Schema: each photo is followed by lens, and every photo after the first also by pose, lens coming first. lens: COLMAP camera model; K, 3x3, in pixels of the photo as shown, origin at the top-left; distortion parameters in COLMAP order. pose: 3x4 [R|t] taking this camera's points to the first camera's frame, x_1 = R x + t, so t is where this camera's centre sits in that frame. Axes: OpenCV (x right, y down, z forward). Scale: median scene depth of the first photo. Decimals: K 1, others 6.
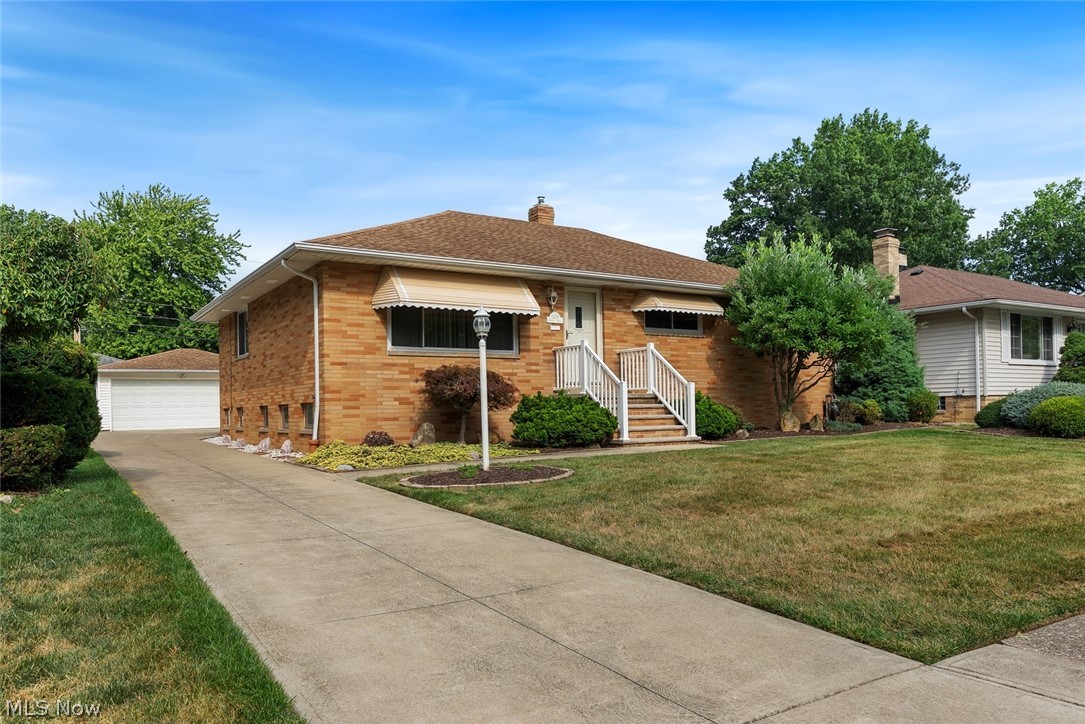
lens RADIAL K [[723.6, 0, 542.5], [0, 723.6, 362.0], [0, 0, 1]] dist [0.003079, 0.000821]
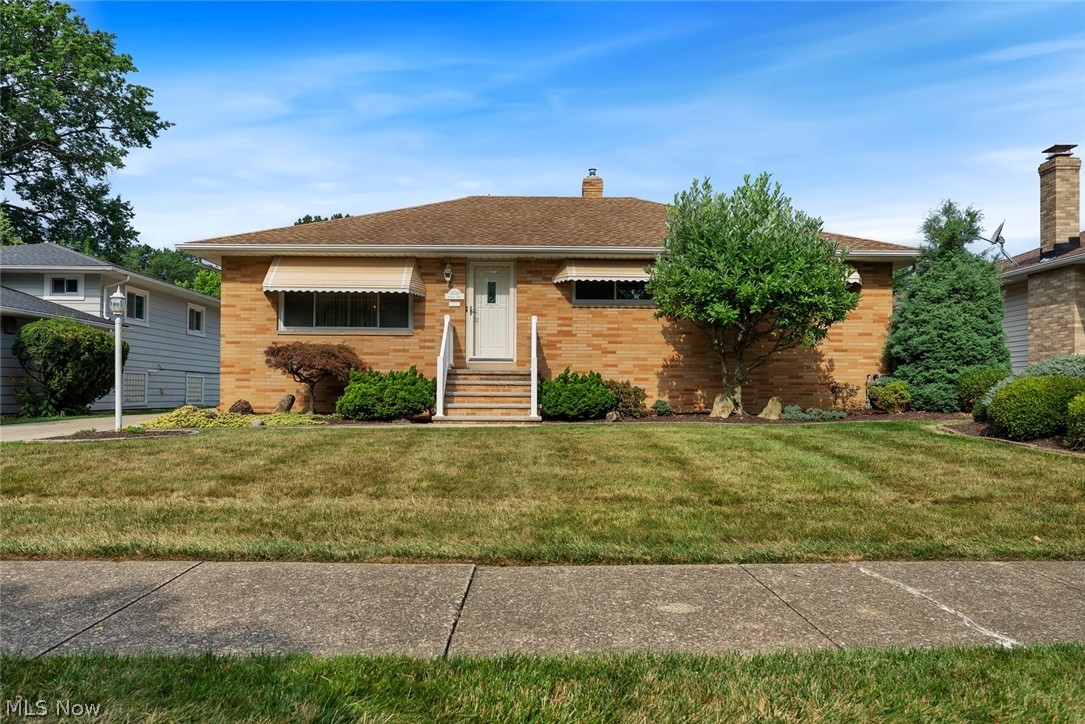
lens RADIAL K [[712.0, 0, 542.7], [0, 712.0, 345.1], [0, 0, 1]] dist [0.003744, 0.001140]
pose [[0.861425, -0.014141, -0.507688, 0.650695], [0.013488, 0.999897, -0.004965, 0.016747], [0.507705, -0.002571, 0.861527, 0.220994]]
